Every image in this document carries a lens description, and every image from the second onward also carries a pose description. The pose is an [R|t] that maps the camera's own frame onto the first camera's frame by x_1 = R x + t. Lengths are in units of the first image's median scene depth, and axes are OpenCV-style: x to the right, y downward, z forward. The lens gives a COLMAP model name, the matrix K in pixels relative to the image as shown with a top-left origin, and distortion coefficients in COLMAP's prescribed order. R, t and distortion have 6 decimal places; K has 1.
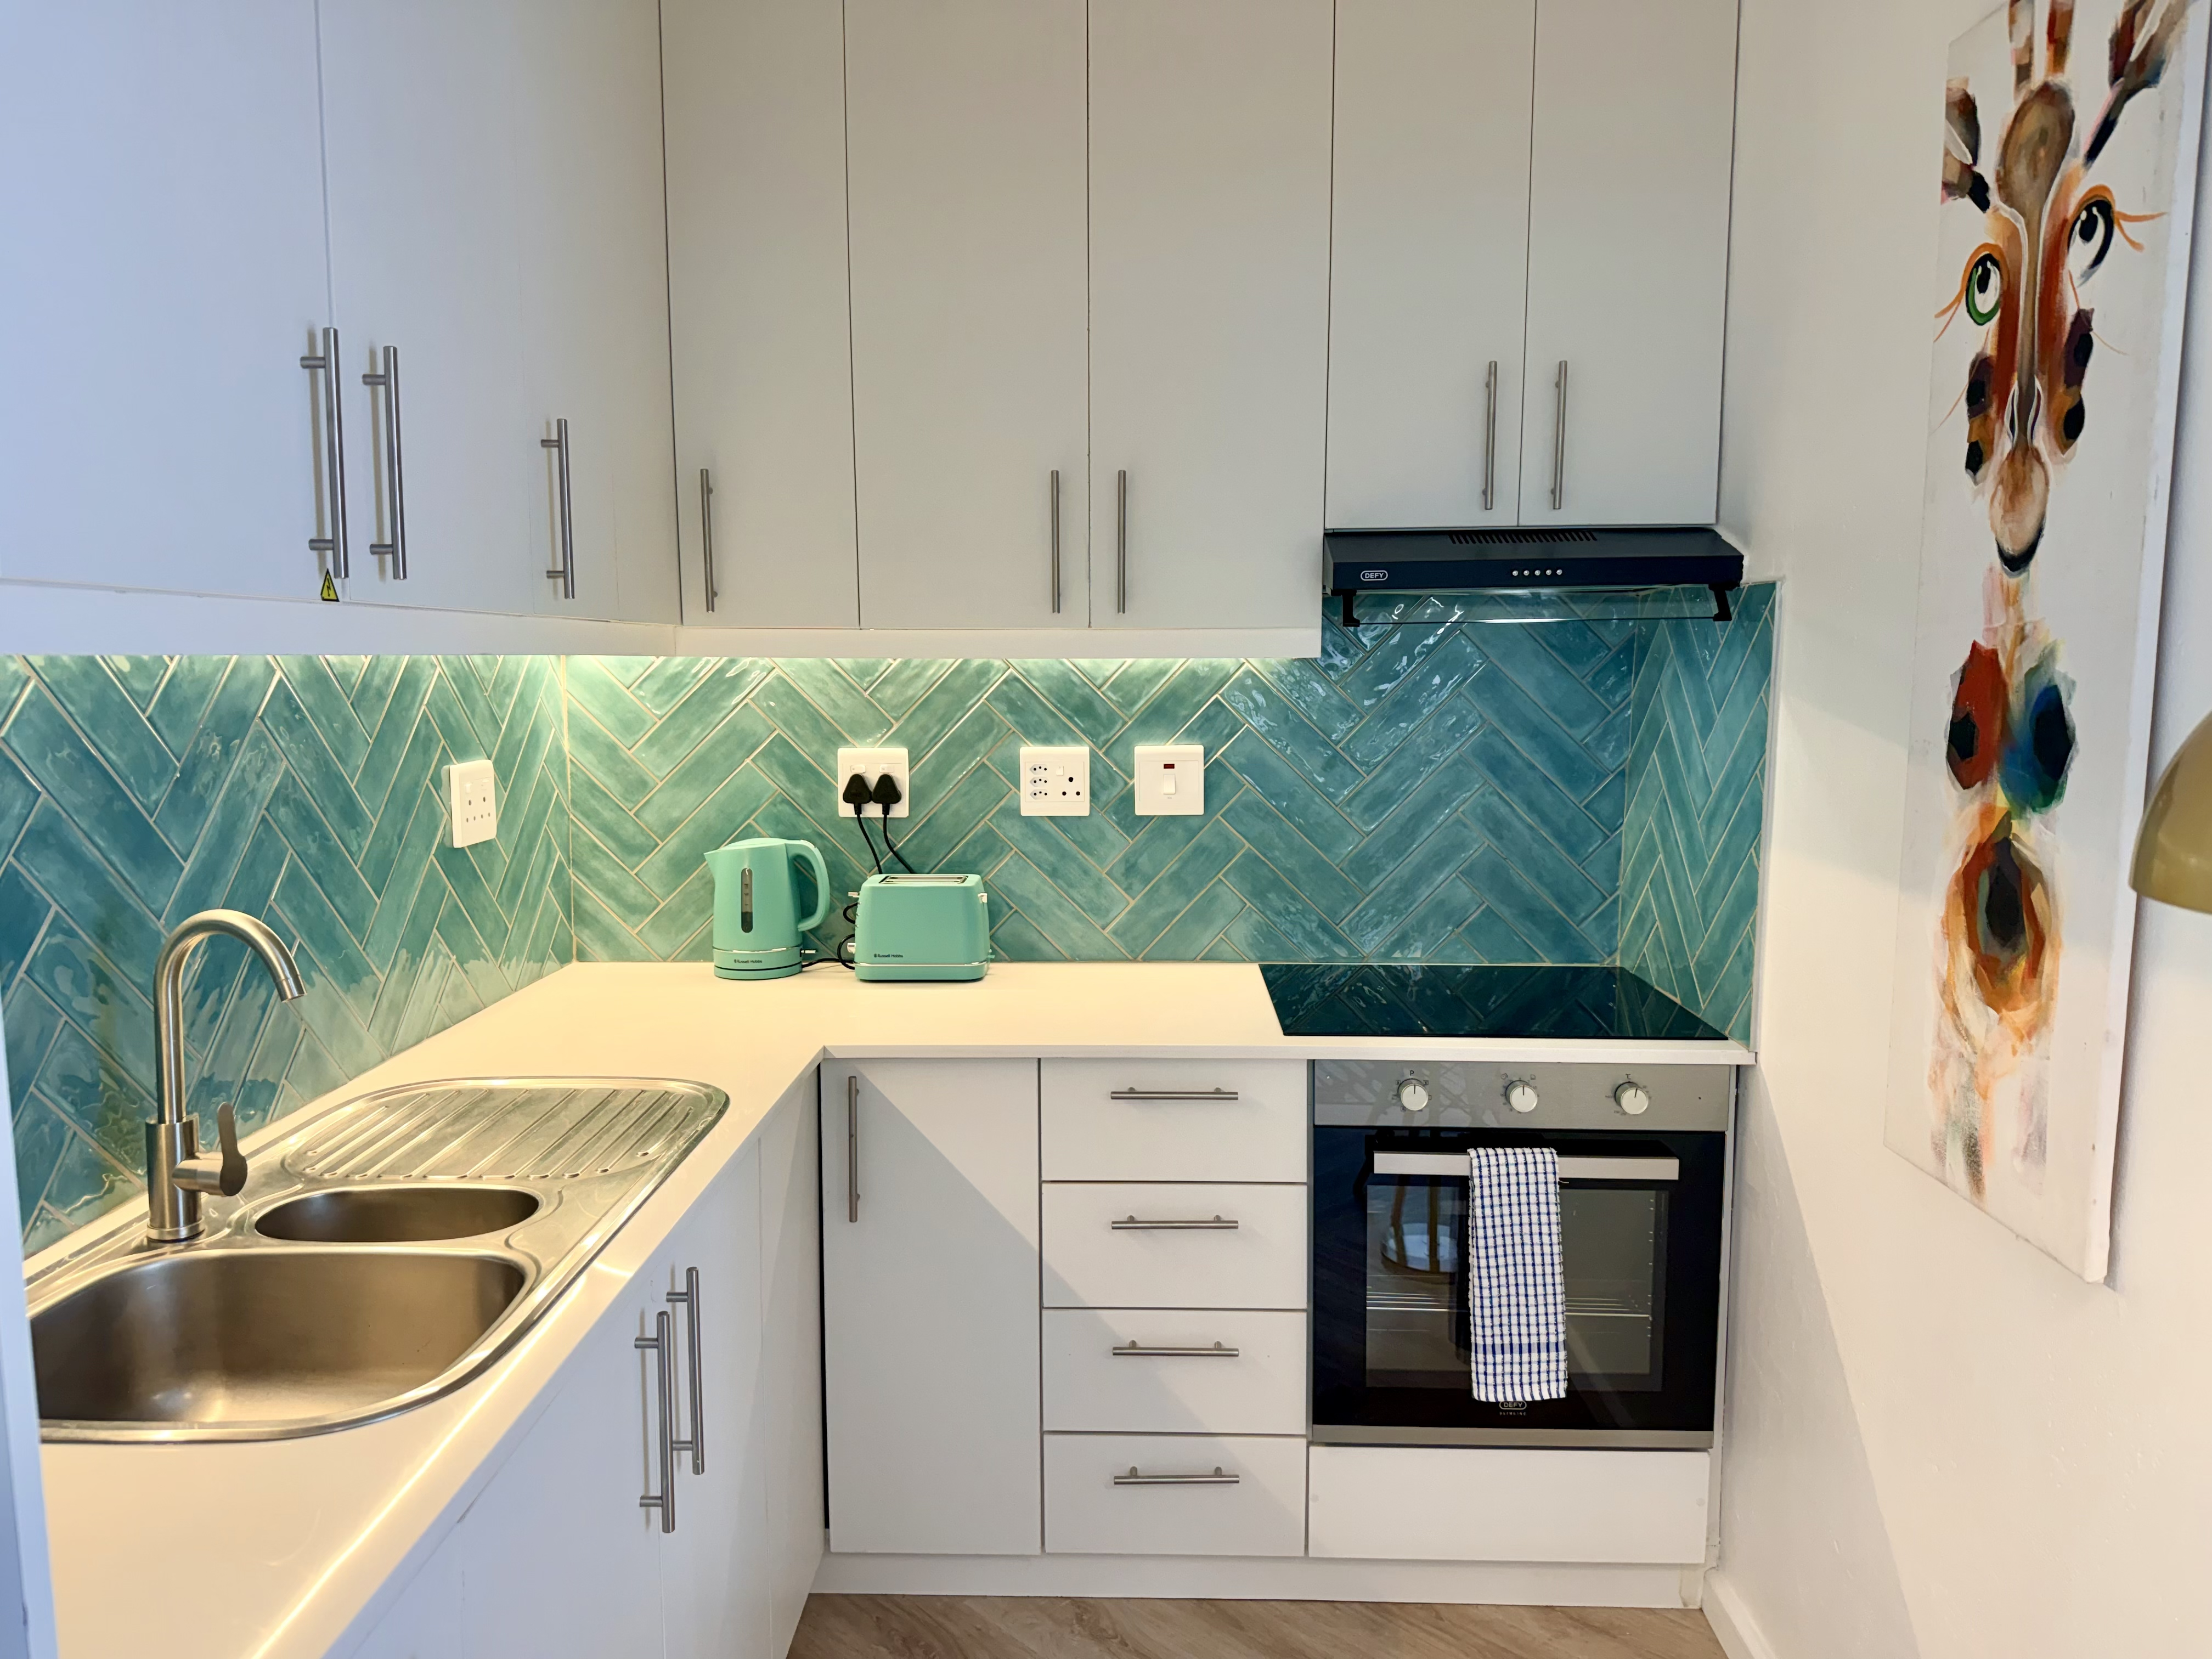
lens RADIAL K [[1533.4, 0, 1103.0], [0, 1533.4, 836.7], [0, 0, 1]] dist [0.140357, -0.226727]
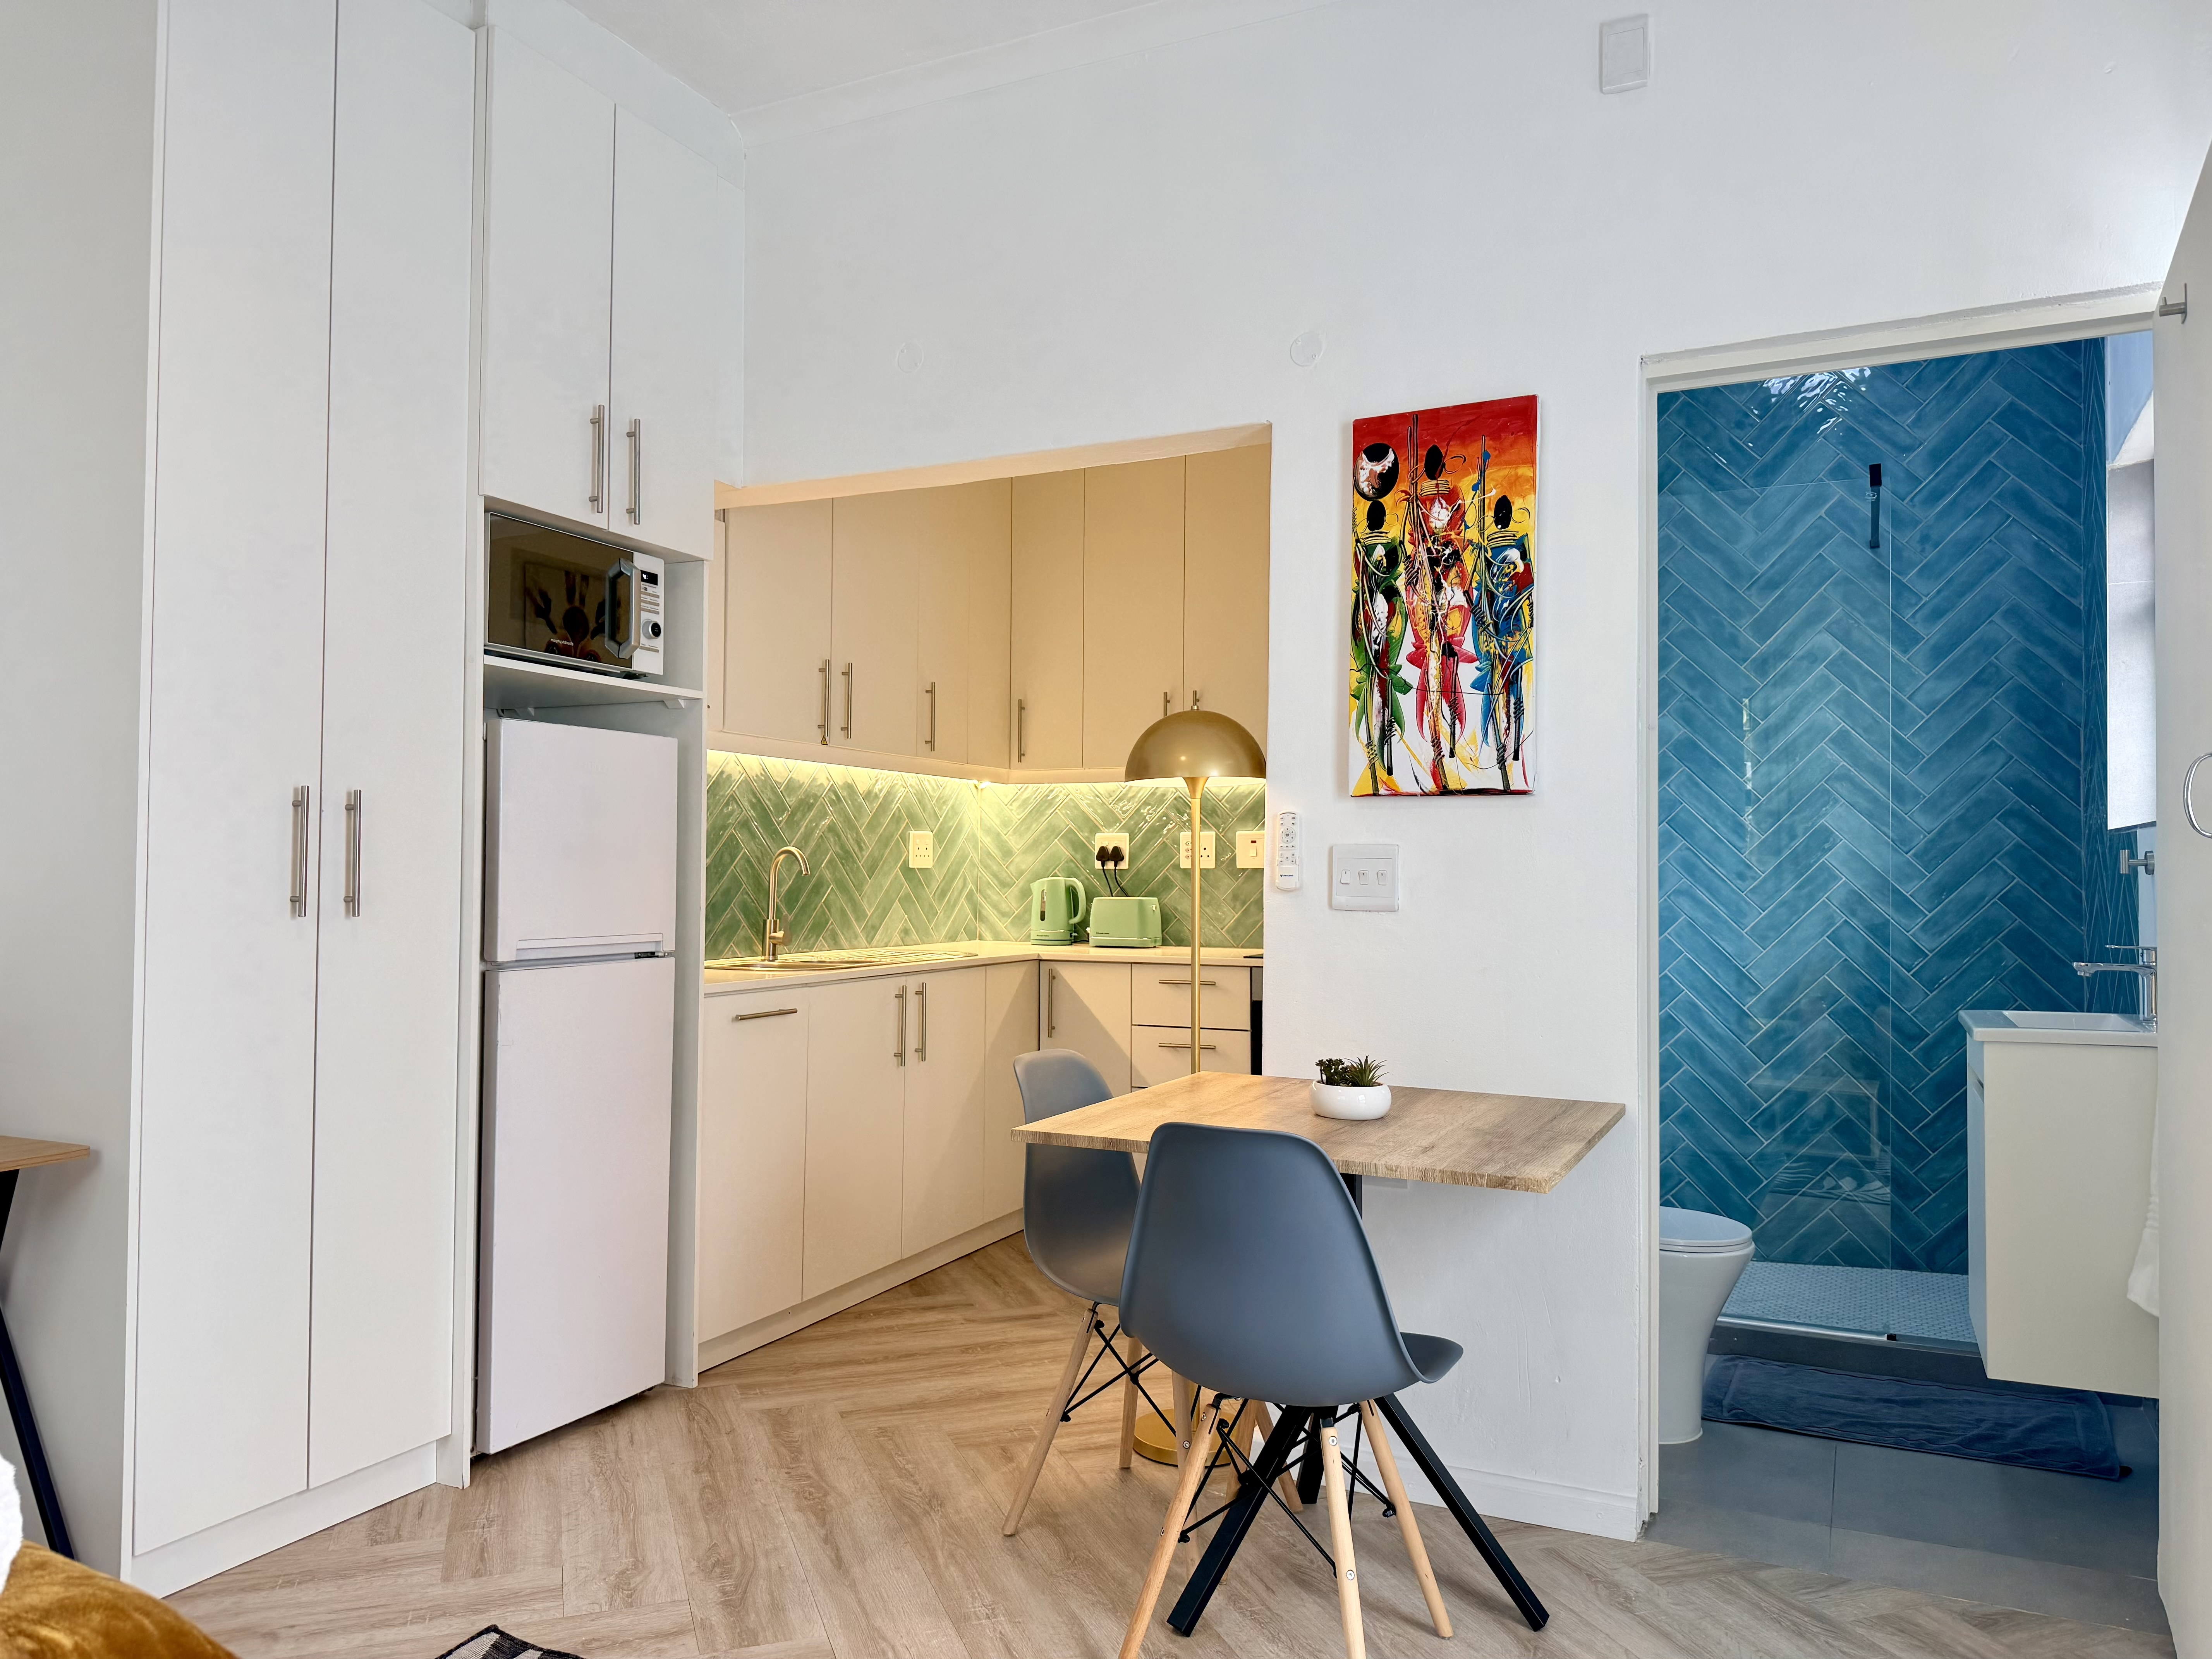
lens RADIAL K [[1524.3, 0, 1112.7], [0, 1524.3, 837.2], [0, 0, 1]] dist [0.017808, -0.032923]
pose [[0.910767, -0.003616, -0.412905, 0.751920], [-0.056101, 0.989606, -0.132412, 0.235175], [0.409092, 0.143761, 0.901097, -0.863043]]
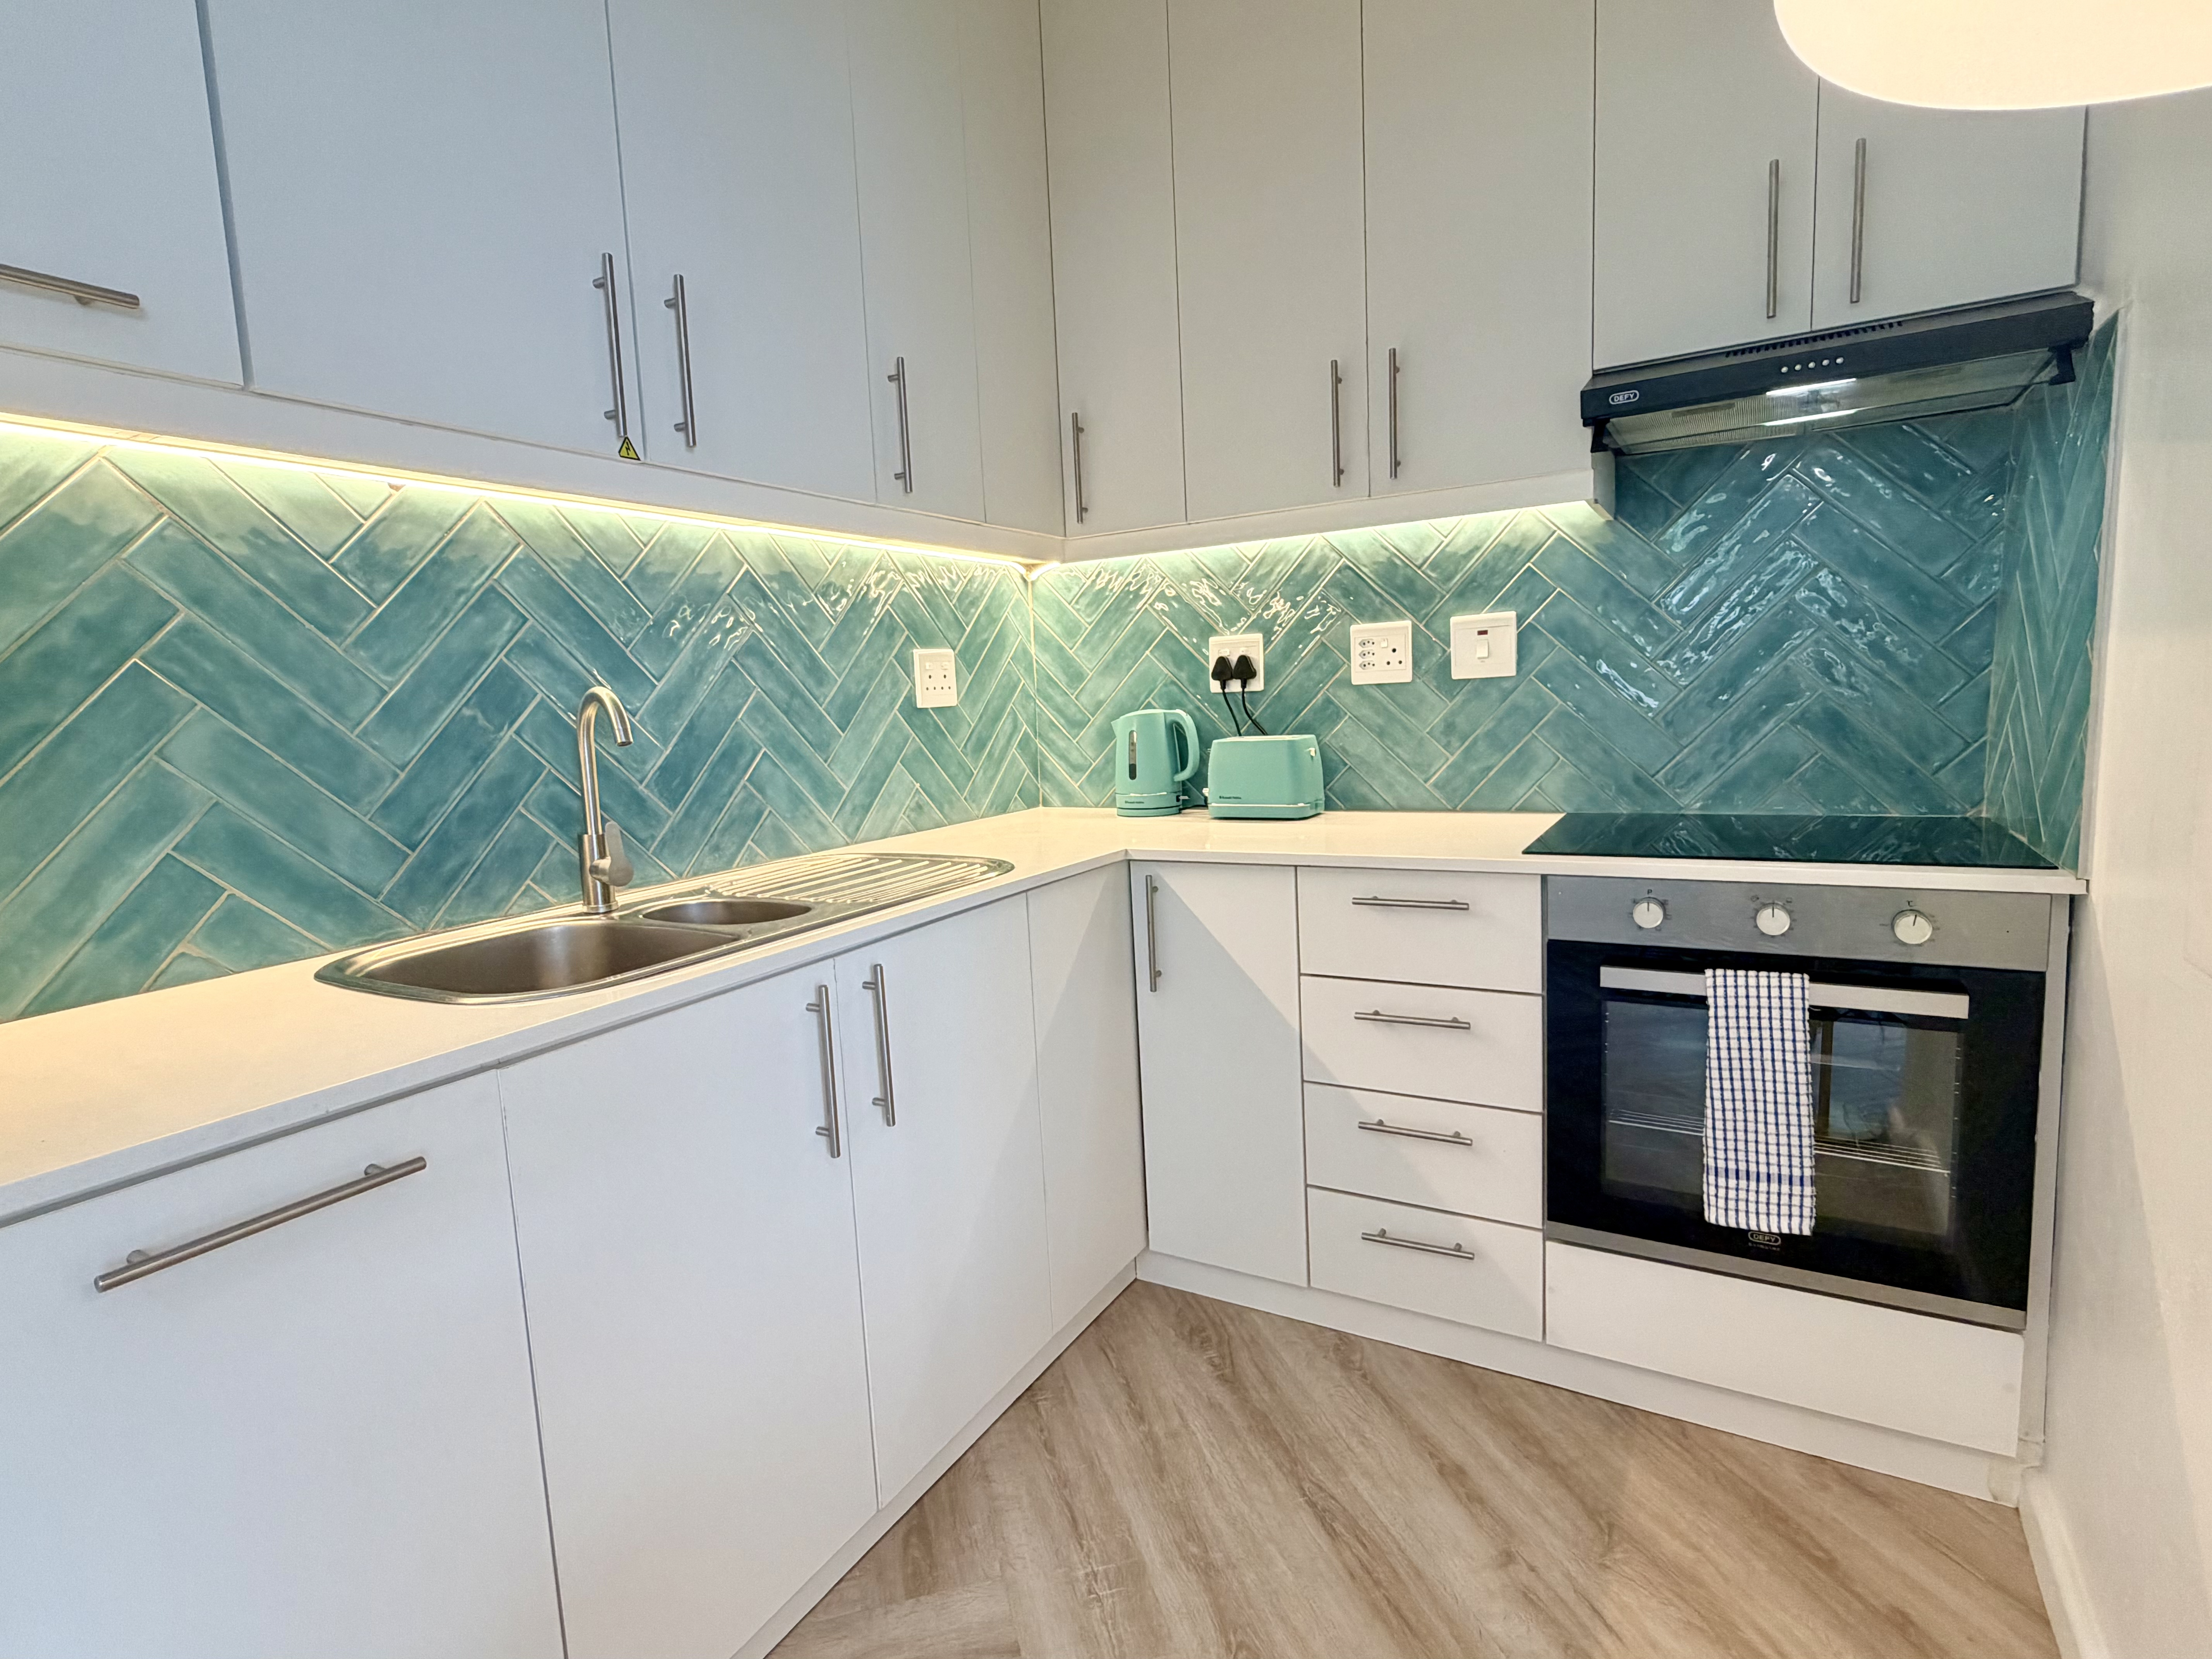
lens RADIAL K [[1099.6, 0, 1105.9], [0, 1099.6, 830.5], [0, 0, 1]] dist [0.001327, -0.000280]
pose [[0.874718, 0.017728, -0.484307, 0.220420], [-0.009764, 0.999773, 0.018961, 0.096692], [0.484533, -0.011857, 0.874693, 0.196816]]
